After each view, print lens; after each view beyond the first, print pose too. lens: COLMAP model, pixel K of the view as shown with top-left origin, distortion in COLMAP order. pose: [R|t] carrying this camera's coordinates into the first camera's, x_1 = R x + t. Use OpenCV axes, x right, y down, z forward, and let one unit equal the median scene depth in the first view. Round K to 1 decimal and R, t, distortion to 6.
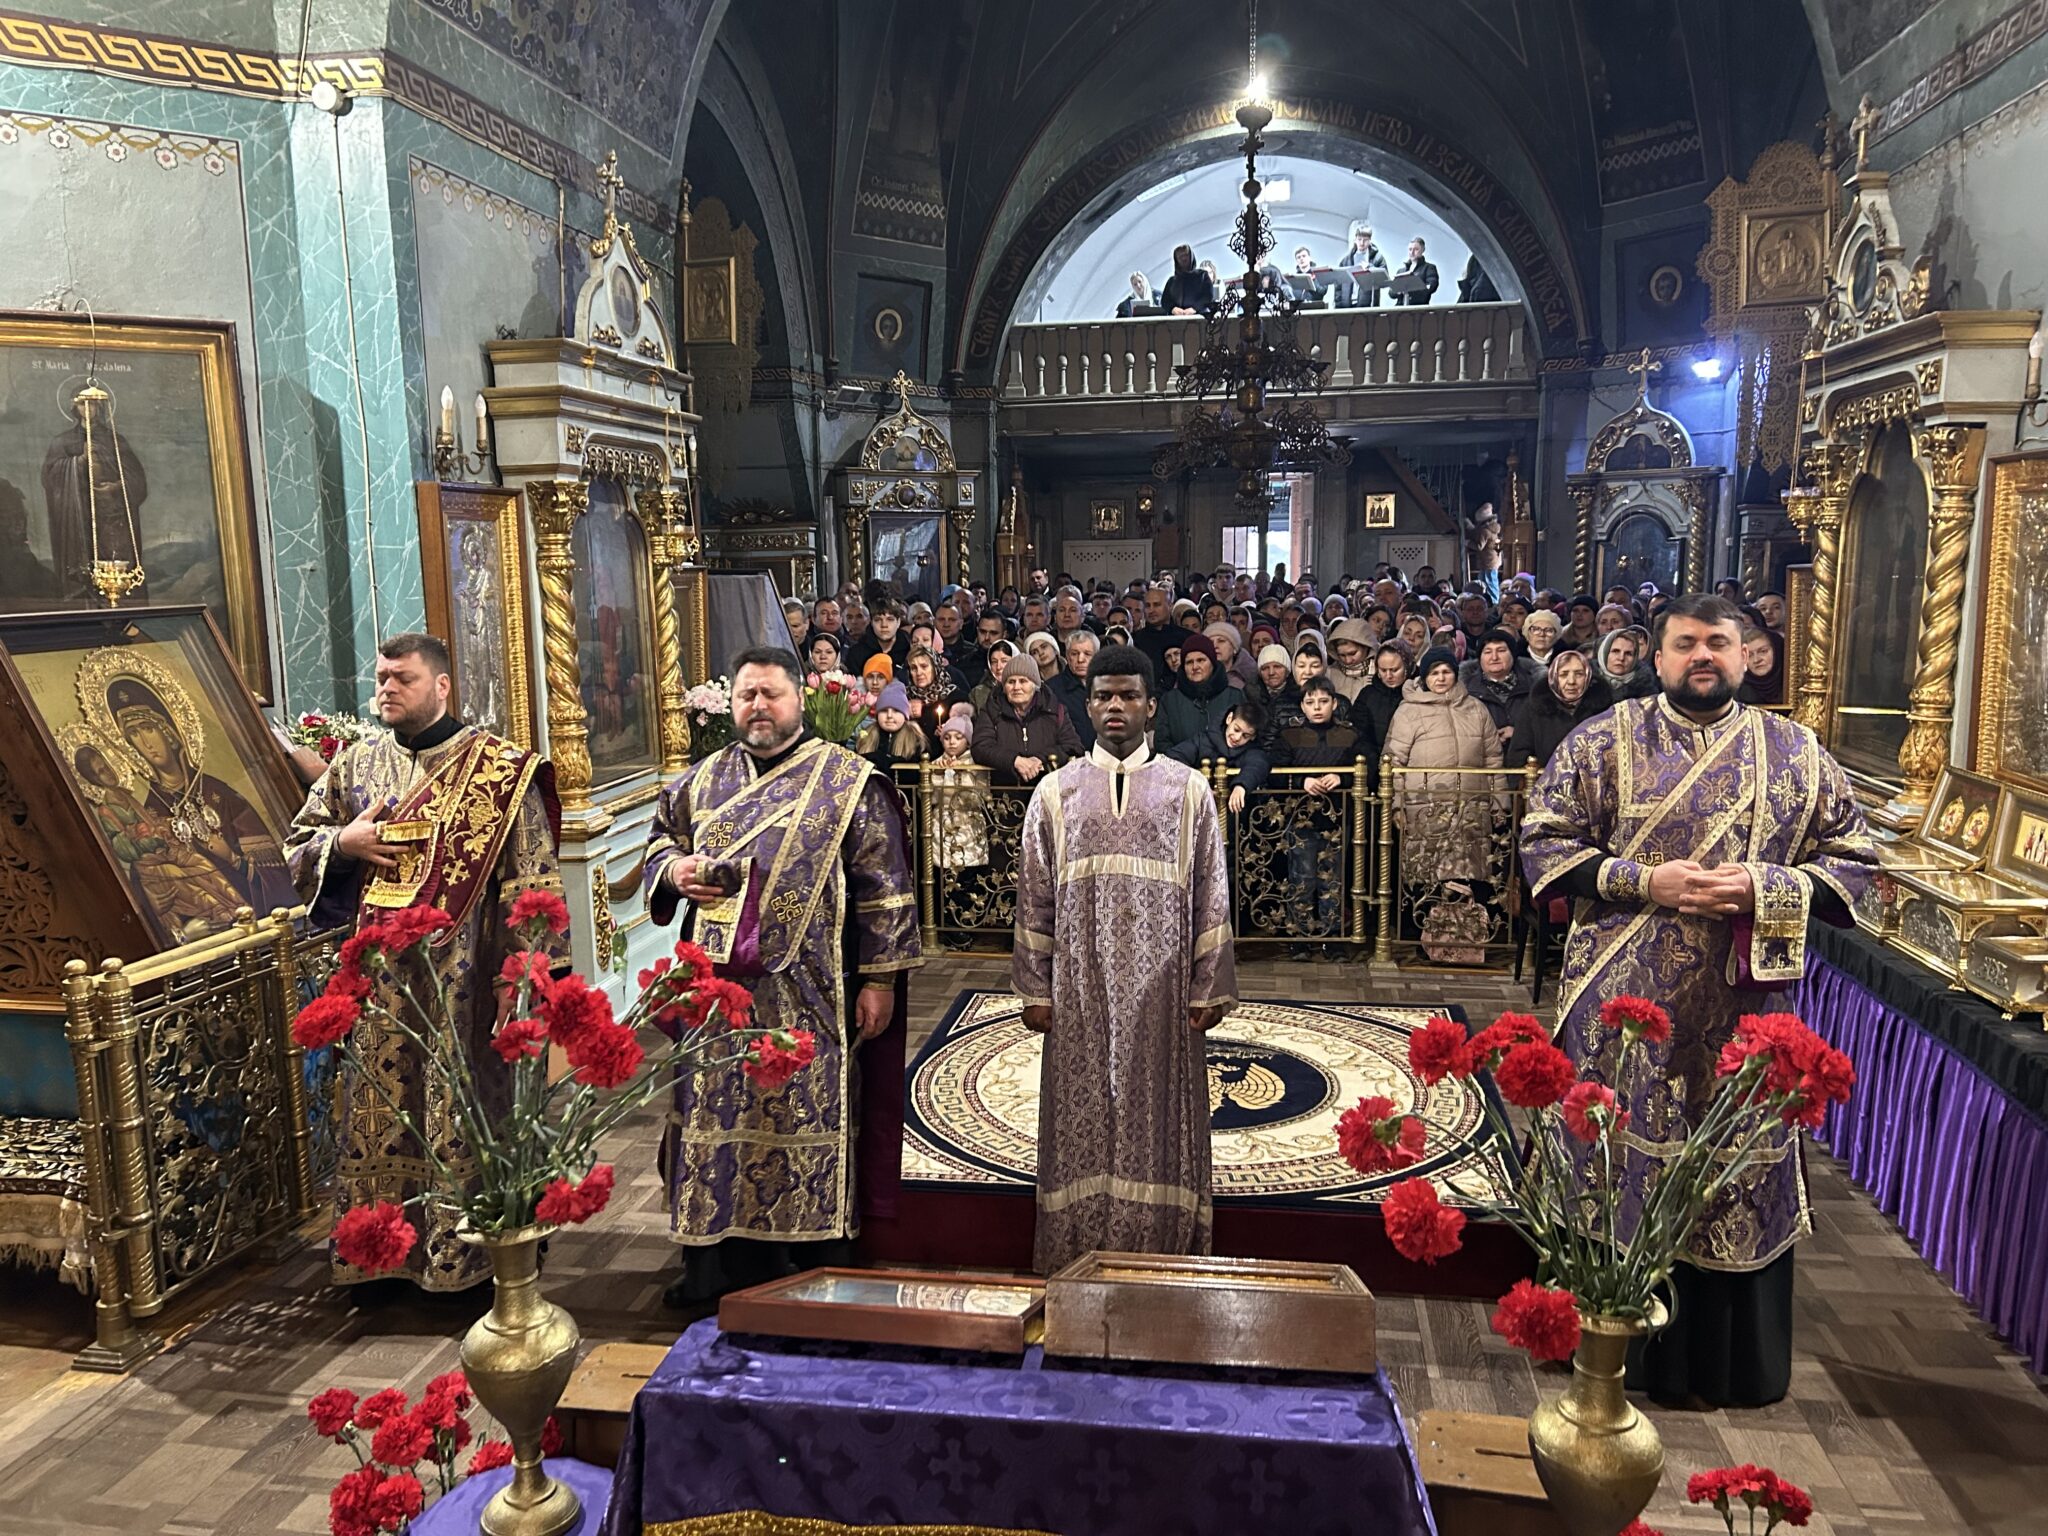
lens RADIAL K [[1545.9, 0, 1034.2], [0, 1545.9, 786.7], [0, 0, 1]] dist [0.042587, -0.048107]
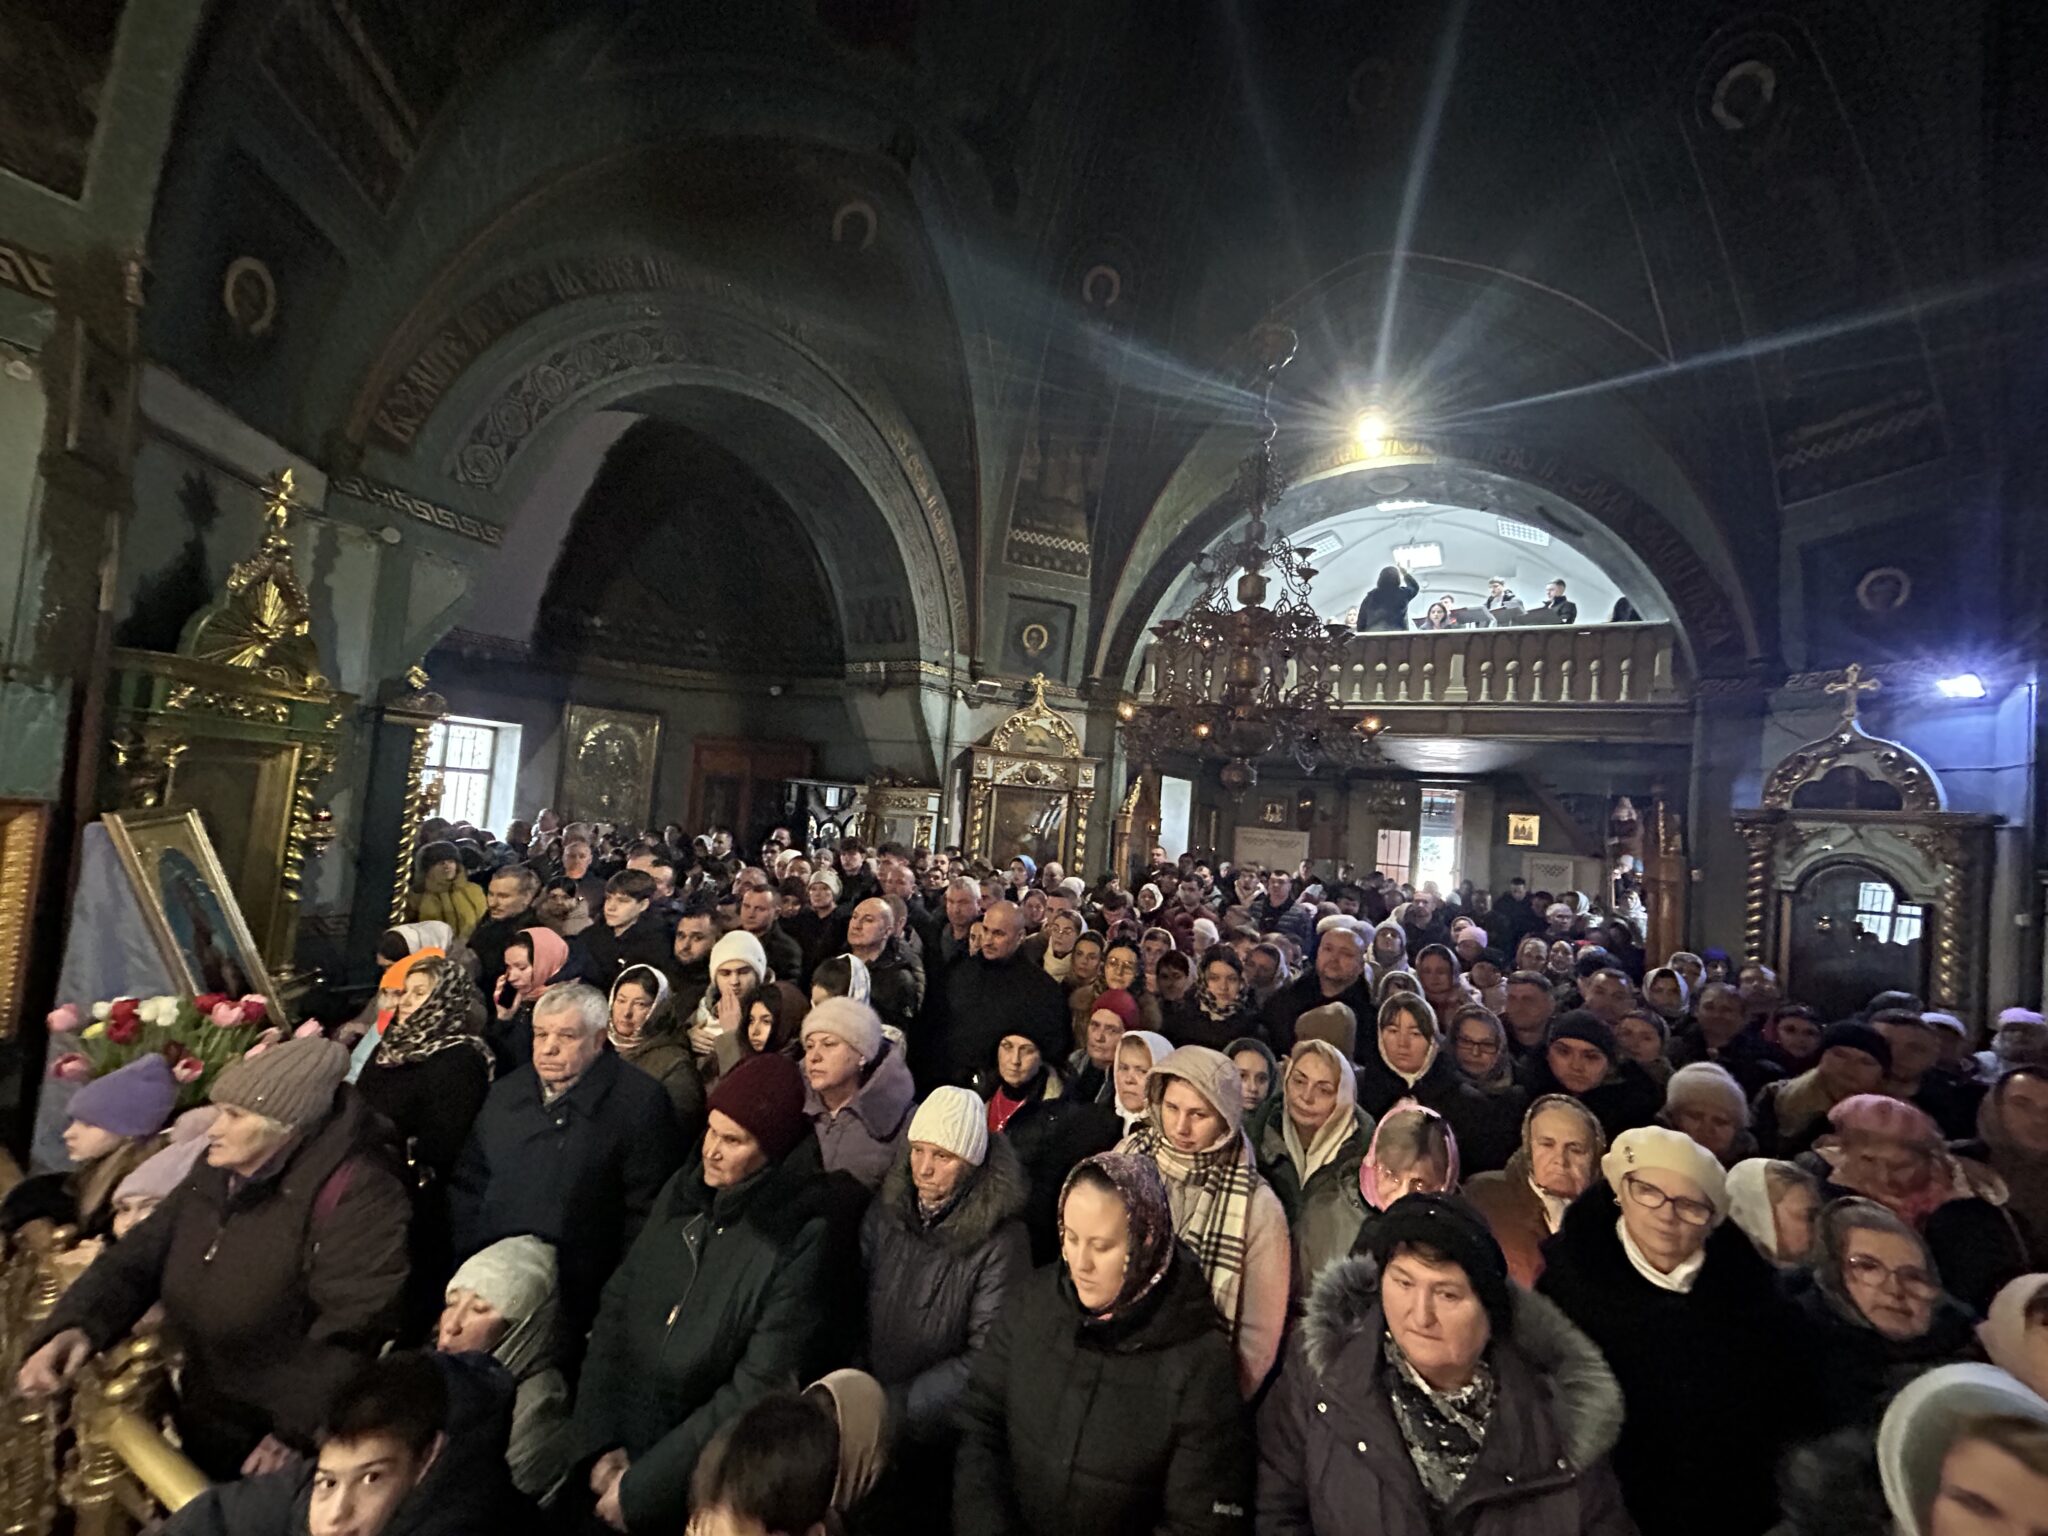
lens RADIAL K [[838.0, 0, 1027.0], [0, 838.0, 765.4], [0, 0, 1]] dist [0.010538, -0.000841]
pose [[0.925879, 0.070125, -0.371256, 0.318068], [-0.147920, 0.971466, -0.185403, -0.166109], [0.347661, 0.226577, 0.909832, 0.908520]]
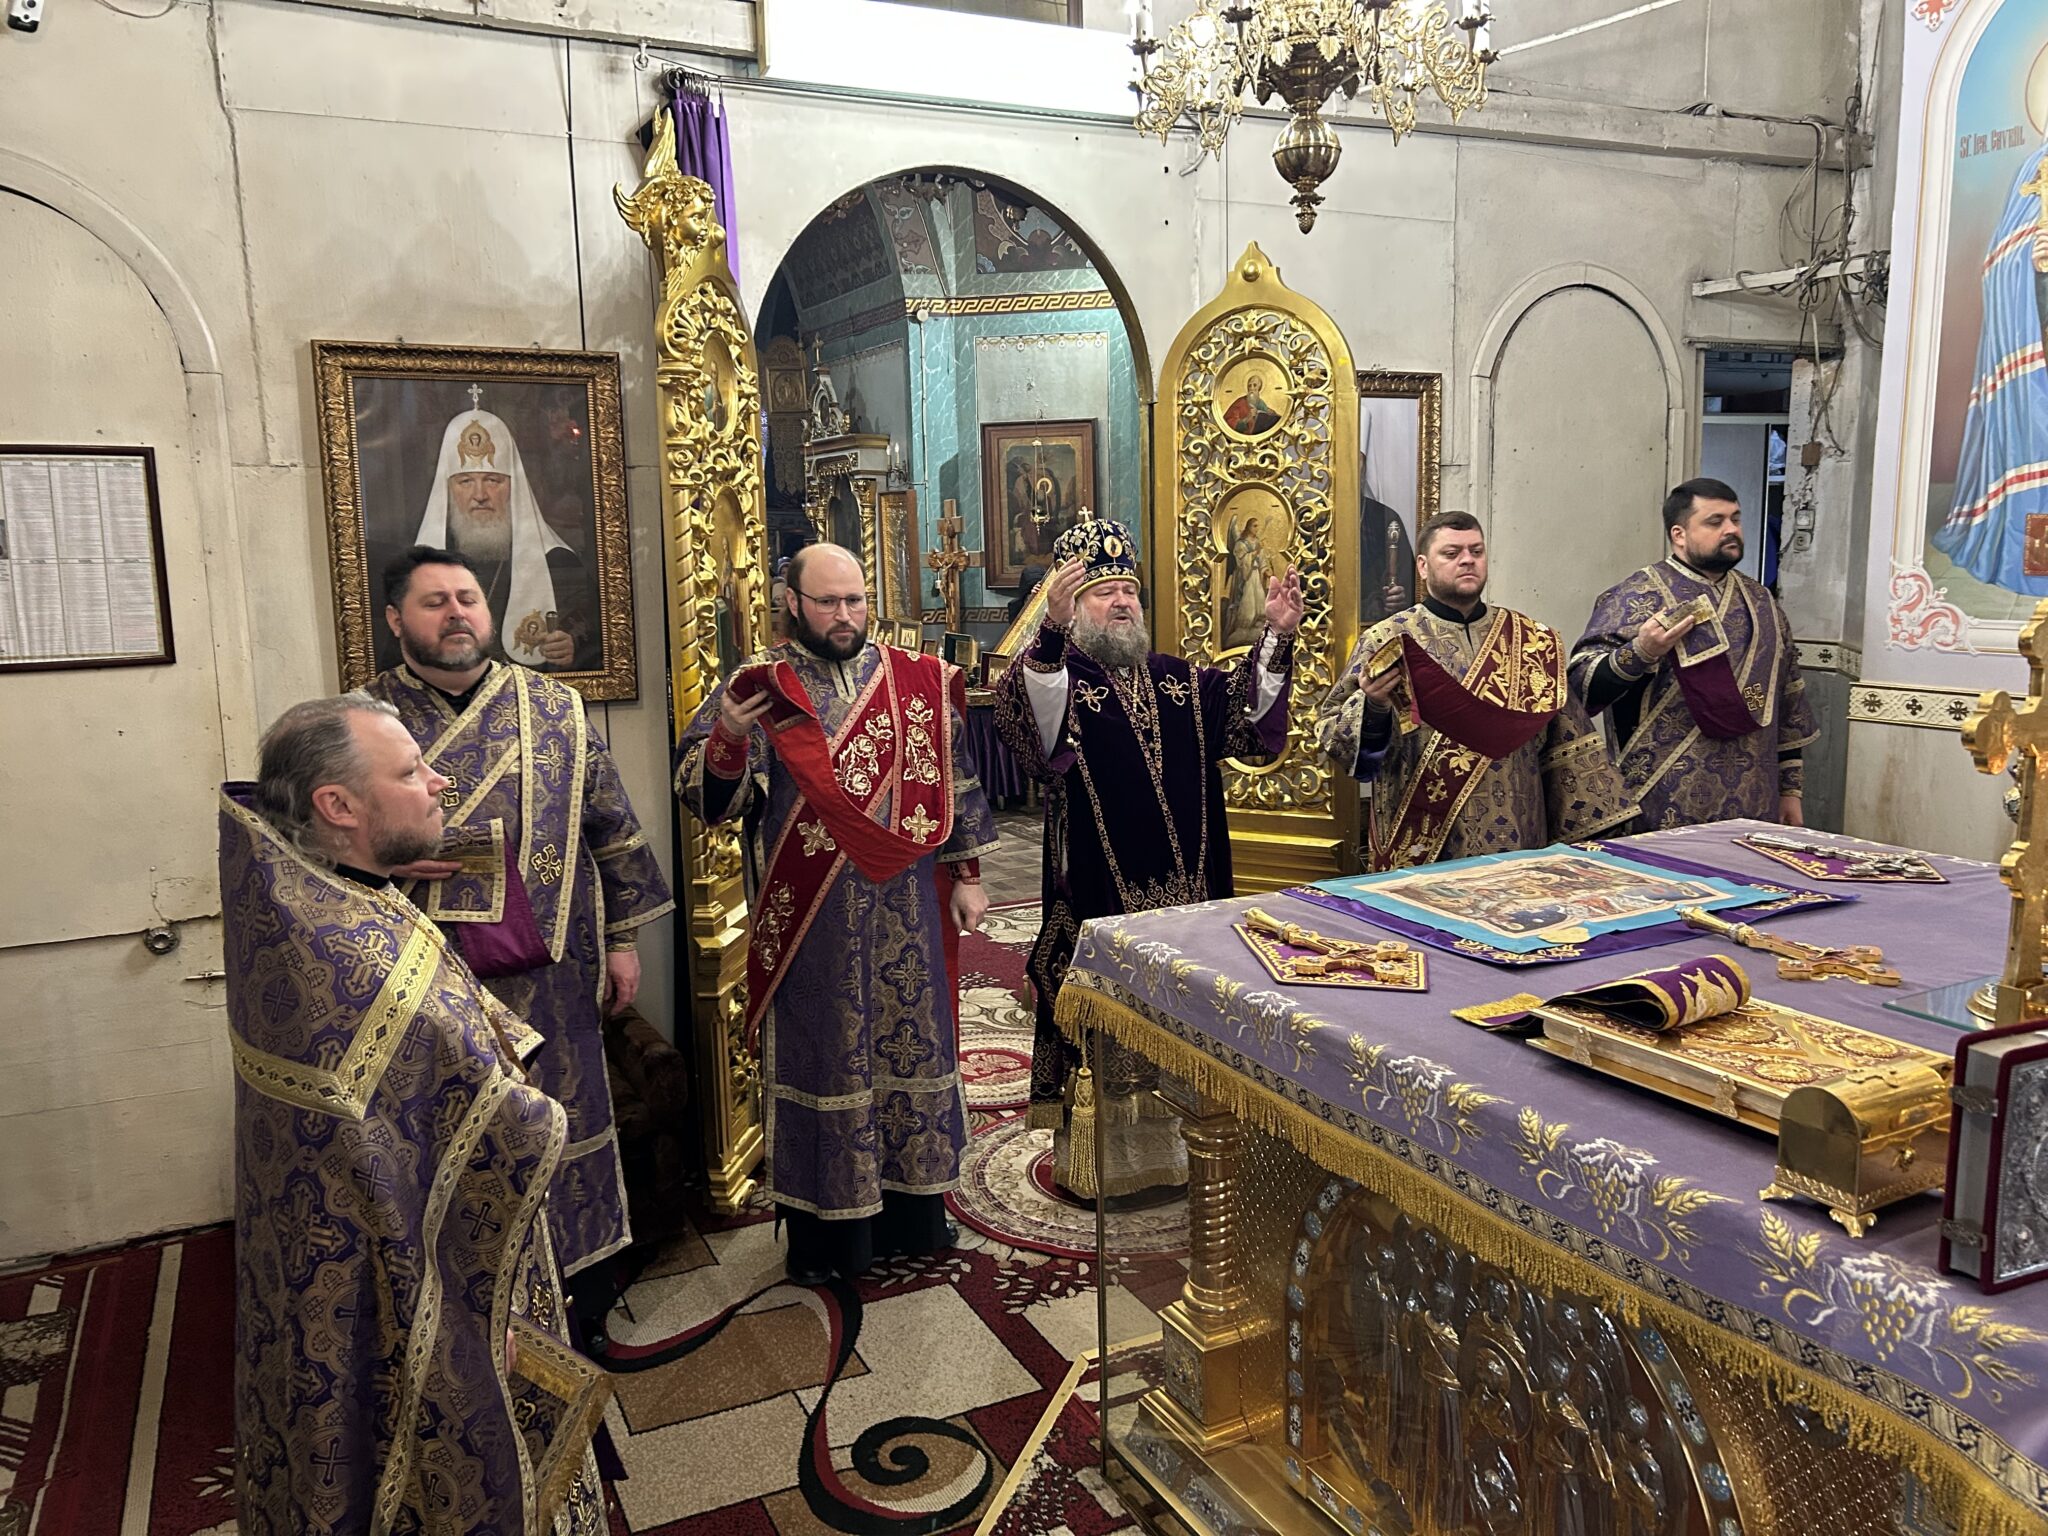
lens RADIAL K [[1545.9, 0, 1024.0], [0, 1545.9, 760.8], [0, 0, 1]] dist [0.042587, -0.048107]
pose [[0.818207, -0.092392, 0.567451, -0.432723], [0.098202, 0.994957, 0.020401, 0.126589], [-0.566475, 0.039033, 0.823154, -0.777257]]
